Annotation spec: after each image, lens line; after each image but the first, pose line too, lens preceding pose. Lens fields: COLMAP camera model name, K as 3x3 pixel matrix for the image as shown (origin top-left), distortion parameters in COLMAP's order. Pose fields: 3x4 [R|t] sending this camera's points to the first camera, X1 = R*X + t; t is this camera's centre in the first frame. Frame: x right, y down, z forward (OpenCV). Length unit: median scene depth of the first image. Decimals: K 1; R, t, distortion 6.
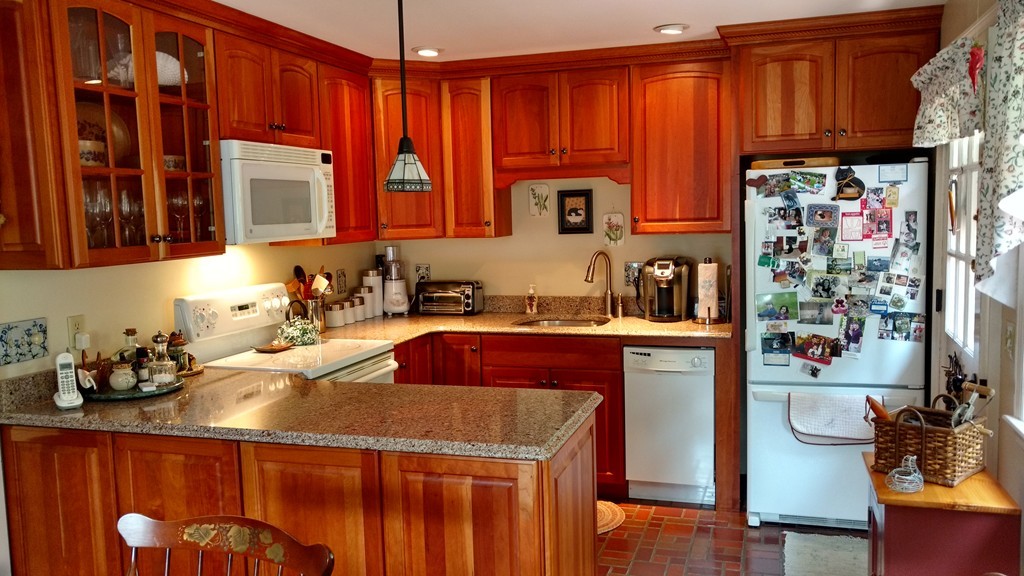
lens RADIAL K [[809.6, 0, 536.9], [0, 809.6, 293.4], [0, 0, 1]] dist [0.056121, -0.003962]
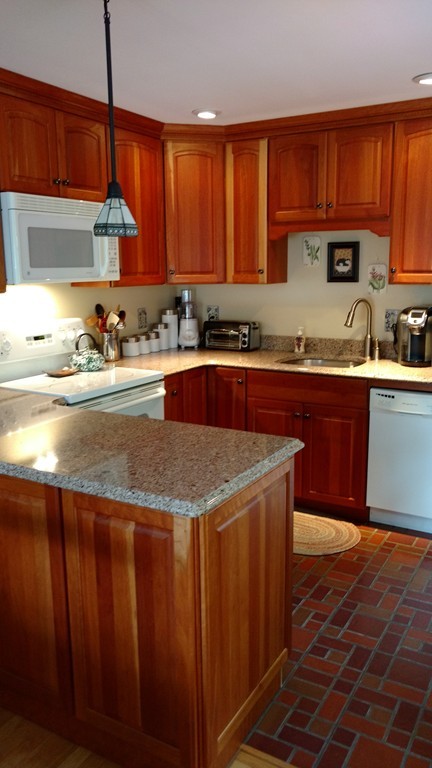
lens RADIAL K [[613.4, 0, 228.9], [0, 613.4, 386.9], [0, 0, 1]] dist [0.039019, -0.086050]
pose [[0.975904, 0.059342, -0.209975, 0.093622], [-0.038831, 0.994180, 0.100492, -0.011332], [0.214716, -0.089917, 0.972529, 0.151527]]
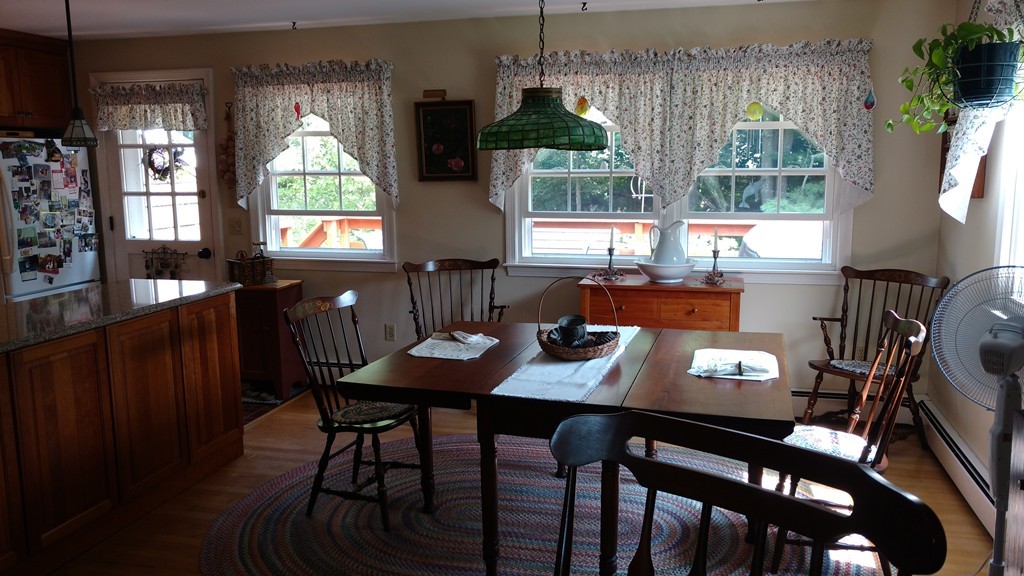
lens RADIAL K [[817.8, 0, 512.0], [0, 817.8, 288.0], [0, 0, 1]] dist [0.039019, -0.086050]
pose [[-0.031437, -0.128506, 0.991210, -0.978451], [0.109593, 0.985278, 0.131213, 0.006982], [-0.993479, 0.112755, -0.016891, 0.182925]]
